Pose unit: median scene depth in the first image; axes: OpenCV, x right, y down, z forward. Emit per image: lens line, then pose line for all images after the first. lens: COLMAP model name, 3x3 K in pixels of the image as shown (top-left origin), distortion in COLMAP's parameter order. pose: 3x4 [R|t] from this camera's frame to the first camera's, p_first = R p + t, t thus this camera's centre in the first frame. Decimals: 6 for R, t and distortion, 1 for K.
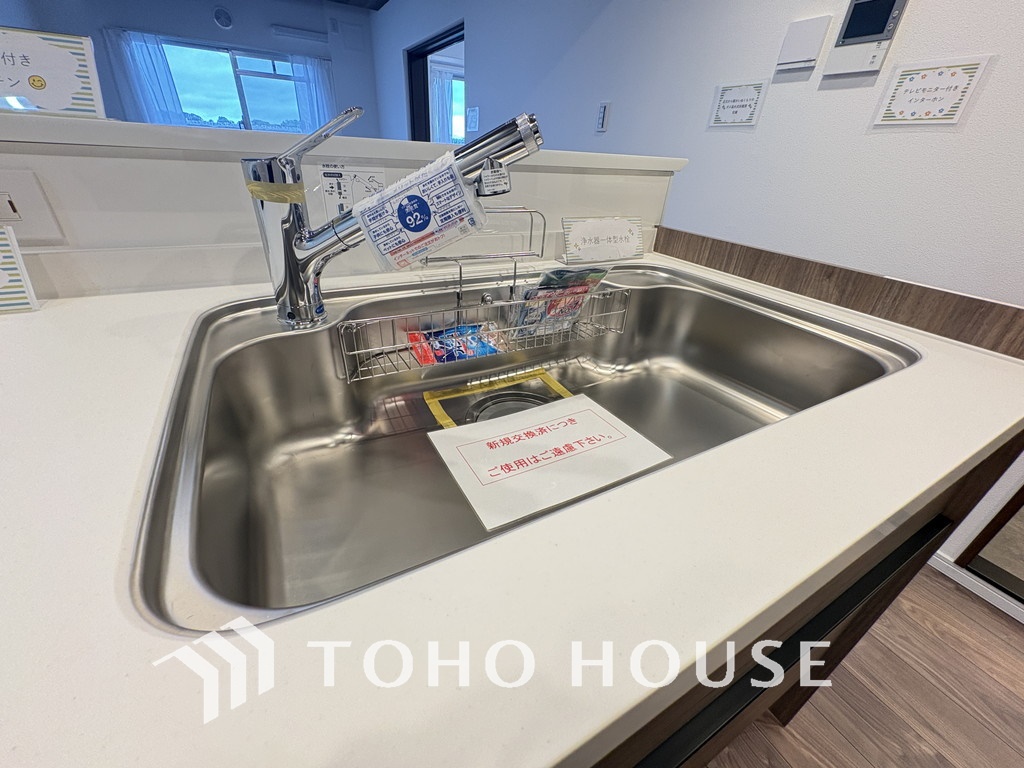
lens RADIAL K [[409.7, 0, 510.0], [0, 409.7, 383.6], [0, 0, 1]] dist [0.001285, -0.000146]
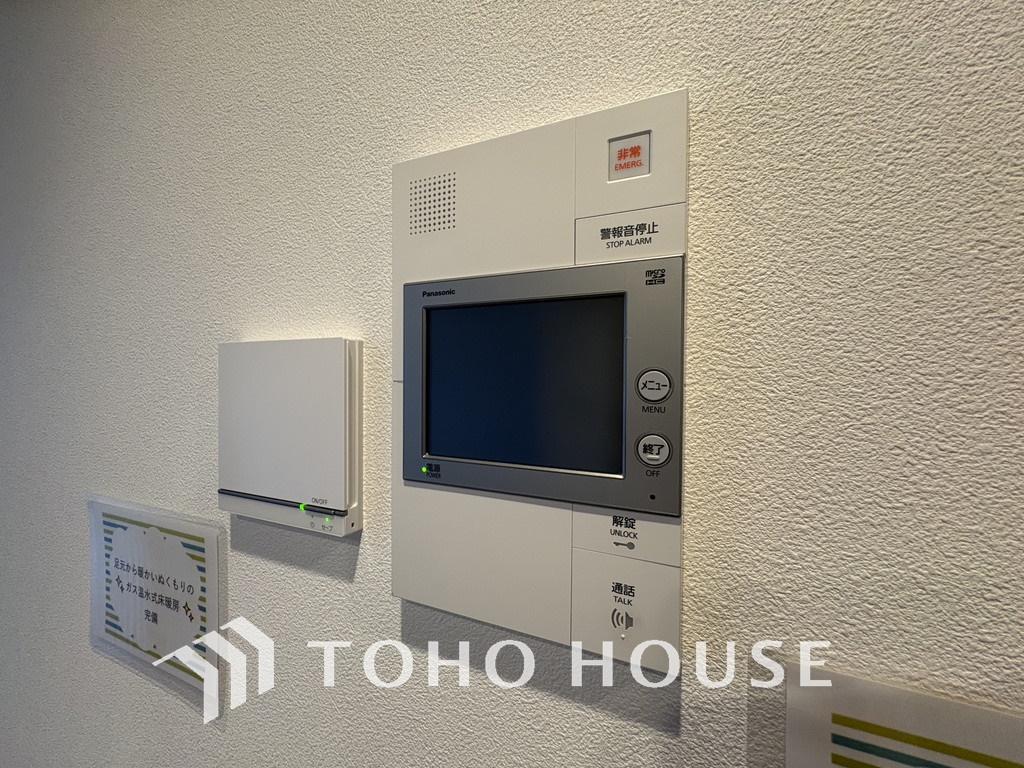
lens RADIAL K [[409.7, 0, 510.0], [0, 409.7, 383.6], [0, 0, 1]] dist [0.001285, -0.000146]
pose [[0.807275, -0.049015, 0.588136, 0.717134], [0.322294, 0.871440, -0.369755, -0.767573], [-0.494402, 0.488047, 0.719289, 0.814940]]
